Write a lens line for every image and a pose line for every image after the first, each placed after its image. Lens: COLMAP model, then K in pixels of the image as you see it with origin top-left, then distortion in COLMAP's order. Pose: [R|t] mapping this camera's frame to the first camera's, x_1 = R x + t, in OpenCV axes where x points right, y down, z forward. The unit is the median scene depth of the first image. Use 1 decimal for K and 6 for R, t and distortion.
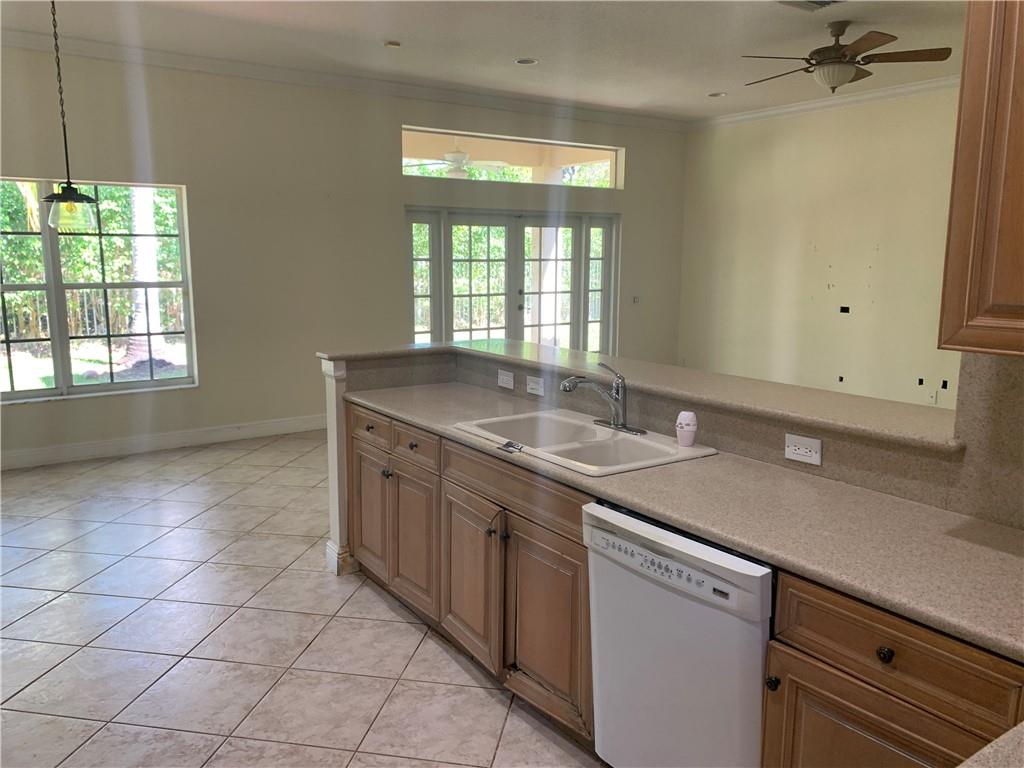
lens RADIAL K [[781.4, 0, 512.0], [0, 781.4, 384.0], [0, 0, 1]] dist [0.100957, -0.171460]
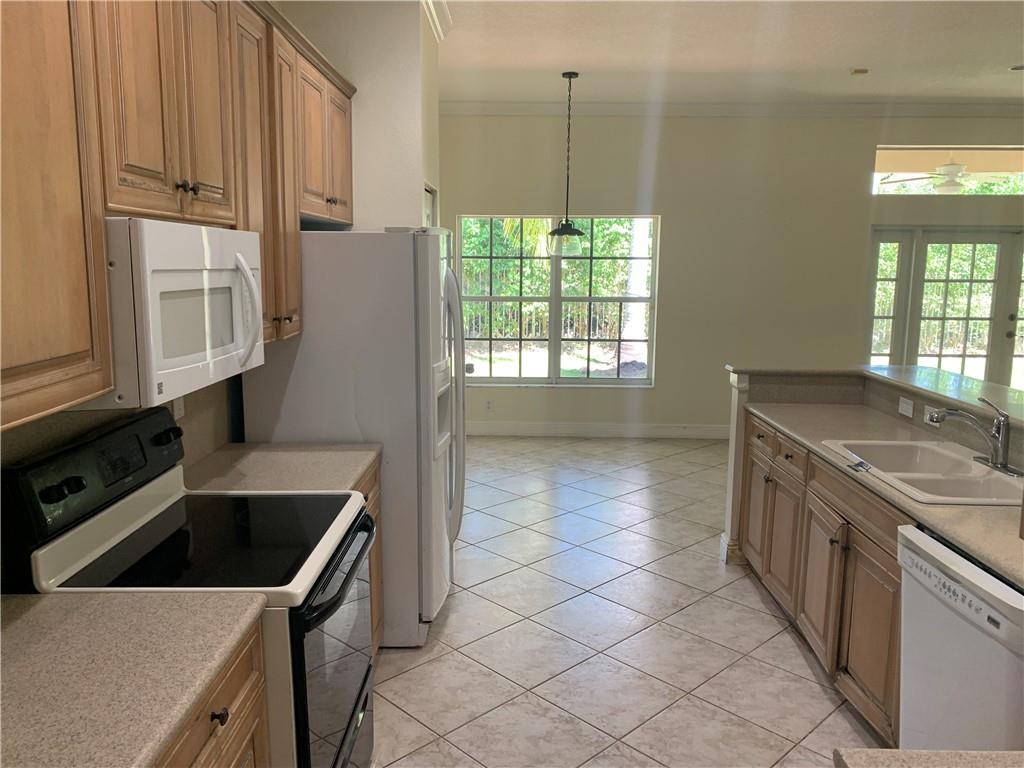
lens RADIAL K [[781.4, 0, 512.0], [0, 781.4, 384.0], [0, 0, 1]] dist [0.100957, -0.171460]
pose [[0.817645, 0.093850, -0.568022, 0.156632], [-0.102306, 0.994607, 0.017067, -0.001008], [0.566560, 0.044157, 0.822836, -0.122420]]
